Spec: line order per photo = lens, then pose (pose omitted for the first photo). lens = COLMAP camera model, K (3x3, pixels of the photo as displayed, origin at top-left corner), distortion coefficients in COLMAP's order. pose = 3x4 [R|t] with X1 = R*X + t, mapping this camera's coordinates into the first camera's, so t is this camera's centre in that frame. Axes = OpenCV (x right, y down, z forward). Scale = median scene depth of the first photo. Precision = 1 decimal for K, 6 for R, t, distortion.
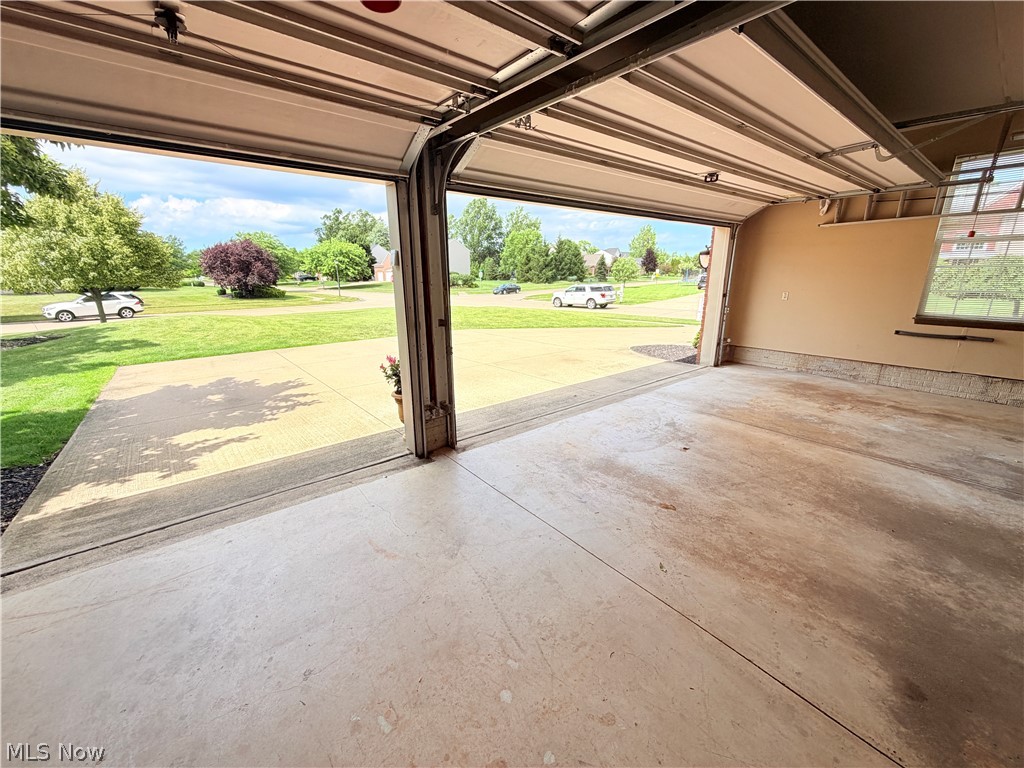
lens RADIAL K [[411.2, 0, 510.4], [0, 411.2, 383.5], [0, 0, 1]] dist [-0.000934, 0.000001]
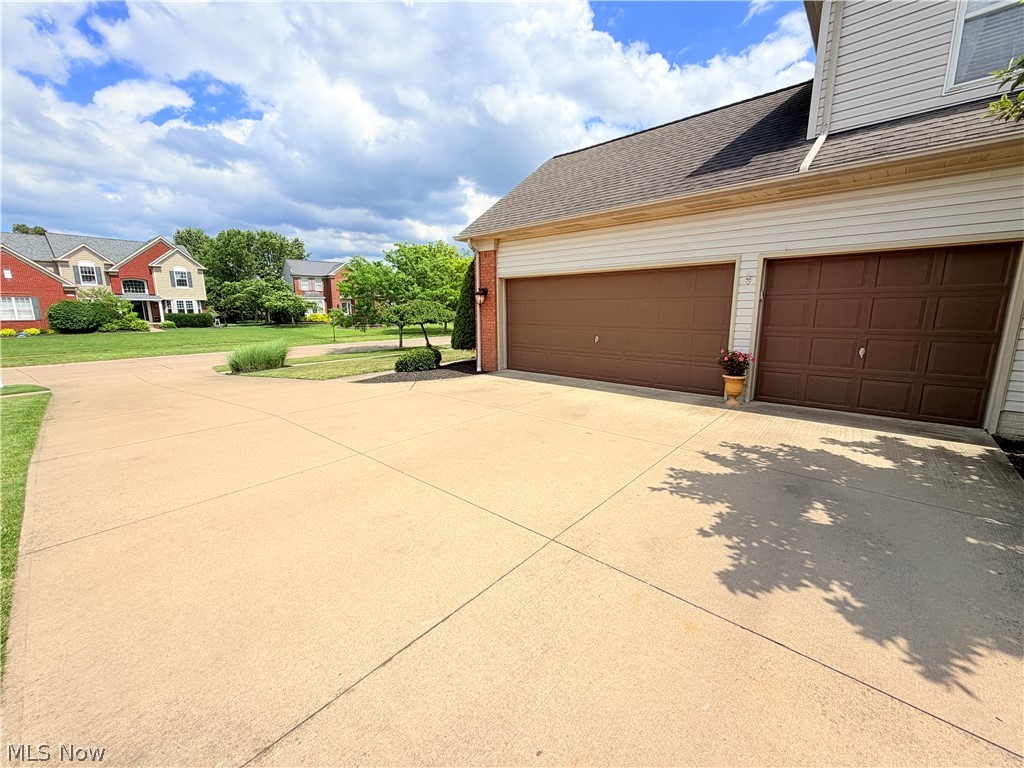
lens RADIAL K [[411.2, 0, 510.9], [0, 411.2, 385.4], [0, 0, 1]] dist [-0.000934, 0.000001]
pose [[-0.155953, -0.167904, 0.973389, -1.348119], [0.280434, 0.937371, 0.206621, -0.420118], [-0.947120, 0.305195, -0.099100, 1.604601]]
